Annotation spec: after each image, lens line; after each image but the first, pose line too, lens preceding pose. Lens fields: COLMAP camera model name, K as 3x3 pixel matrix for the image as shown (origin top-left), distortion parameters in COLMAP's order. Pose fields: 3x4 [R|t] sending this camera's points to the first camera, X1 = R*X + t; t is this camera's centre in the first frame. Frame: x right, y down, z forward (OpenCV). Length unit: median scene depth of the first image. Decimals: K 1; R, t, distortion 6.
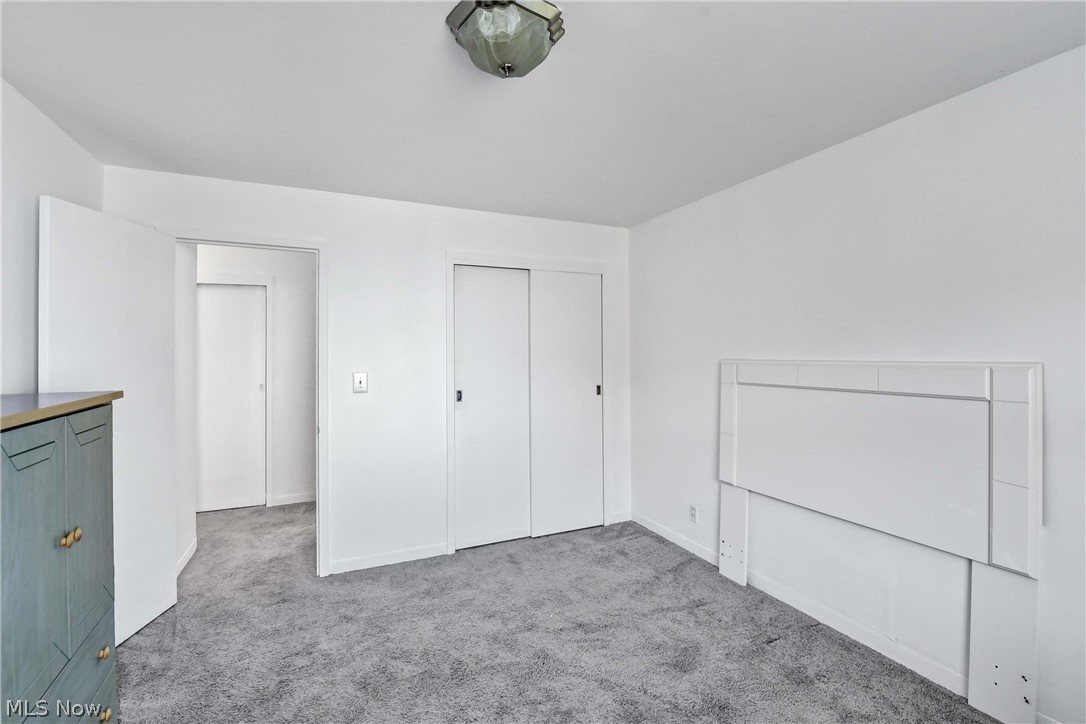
lens RADIAL K [[494.3, 0, 546.8], [0, 494.3, 351.7], [0, 0, 1]] dist [-0.008615, -0.006442]
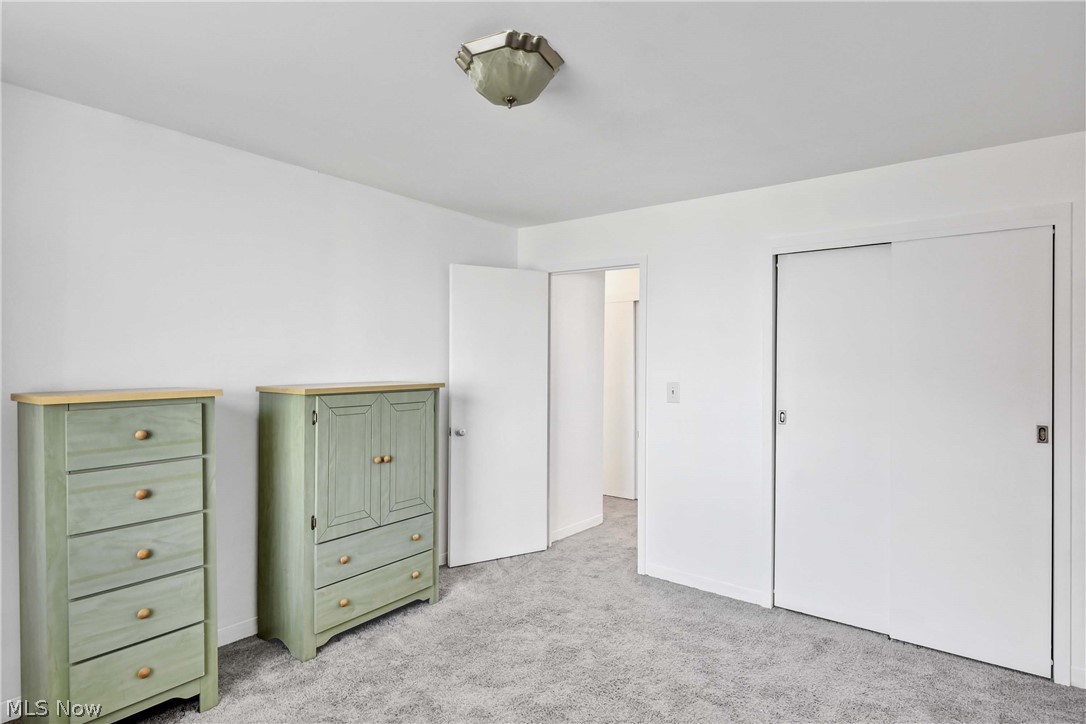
lens RADIAL K [[590.0, 0, 544.2], [0, 590.0, 361.7], [0, 0, 1]] dist [-0.001195, -0.002387]
pose [[0.437773, 0.009935, -0.899030, 0.593341], [-0.011542, 0.999919, 0.005430, -0.001840], [0.899011, 0.007999, 0.437853, 0.262154]]
